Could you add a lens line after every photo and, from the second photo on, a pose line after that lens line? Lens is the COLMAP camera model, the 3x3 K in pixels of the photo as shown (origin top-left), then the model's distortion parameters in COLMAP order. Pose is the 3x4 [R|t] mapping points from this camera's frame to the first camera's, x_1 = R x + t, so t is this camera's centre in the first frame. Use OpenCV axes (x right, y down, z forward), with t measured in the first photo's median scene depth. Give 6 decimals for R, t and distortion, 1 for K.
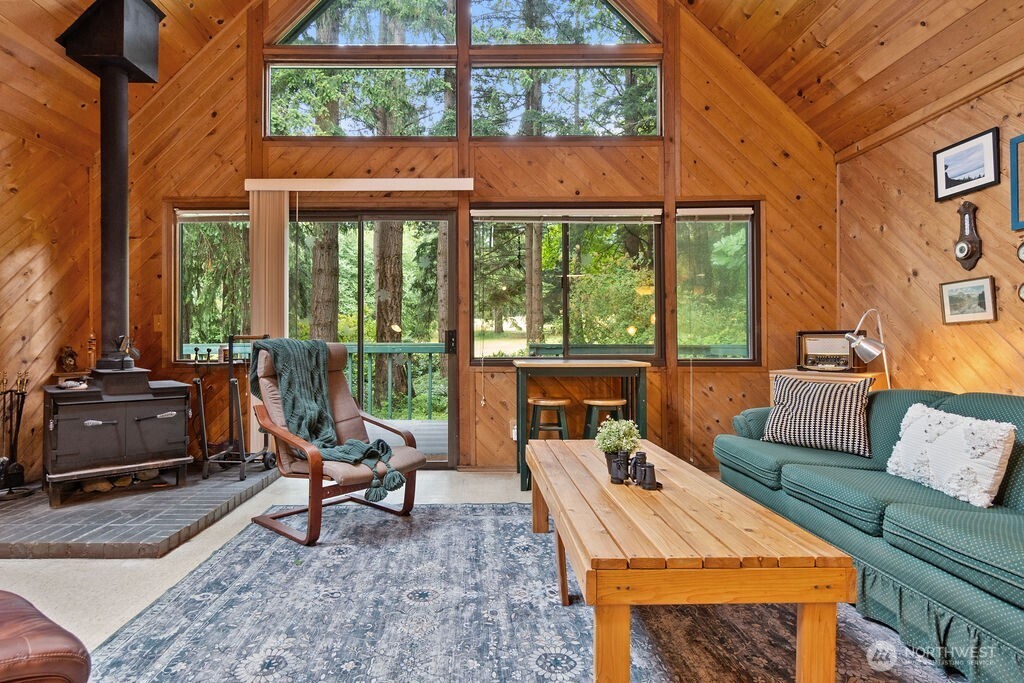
lens RADIAL K [[525.1, 0, 478.0], [0, 525.1, 338.9], [0, 0, 1]] dist [-0.003317, 0.000653]
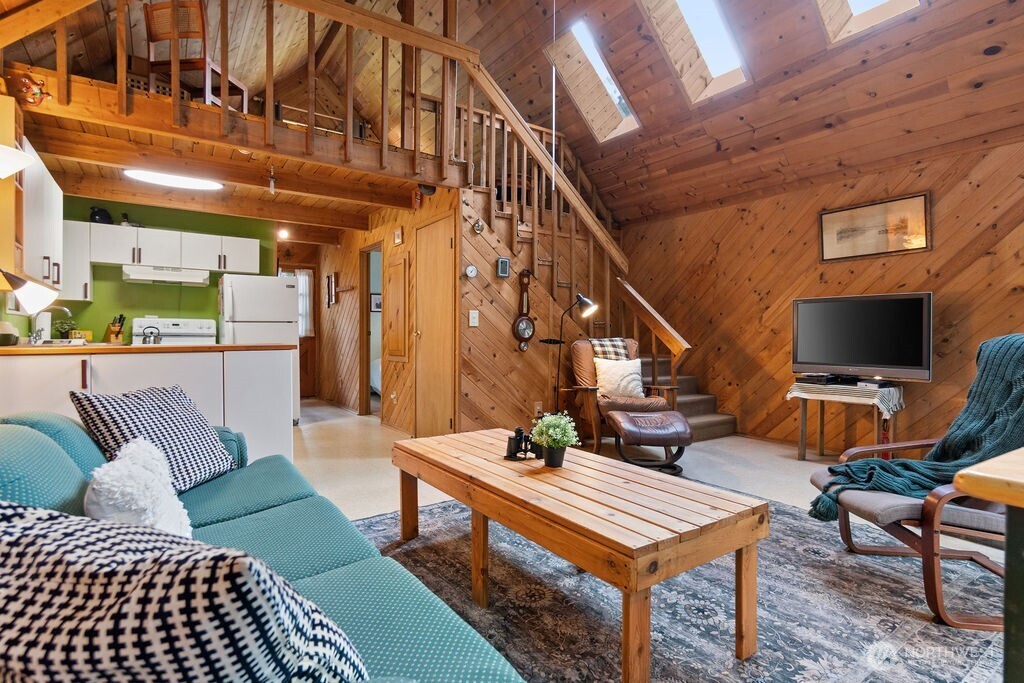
lens RADIAL K [[525.1, 0, 510.2], [0, 525.1, 338.5], [0, 0, 1]] dist [-0.003317, 0.000653]
pose [[-0.825898, -0.001517, -0.563818, 0.470967], [-0.001425, 0.999999, -0.000603, 0.004643], [0.563818, 0.000306, -0.825899, 0.924258]]
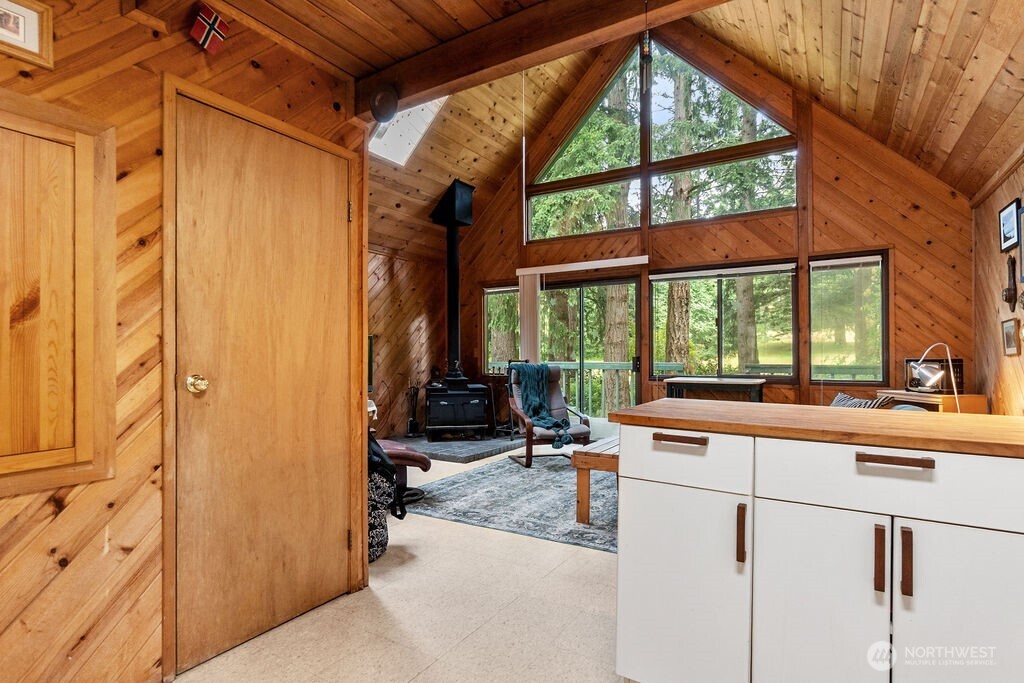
lens RADIAL K [[525.1, 0, 508.5], [0, 525.1, 353.5], [0, 0, 1]] dist [-0.003317, 0.000653]
pose [[0.854456, -0.001497, -0.519522, 0.425131], [0.003923, 0.999986, 0.003570, -0.032938], [0.519510, -0.005089, 0.854450, -0.483013]]
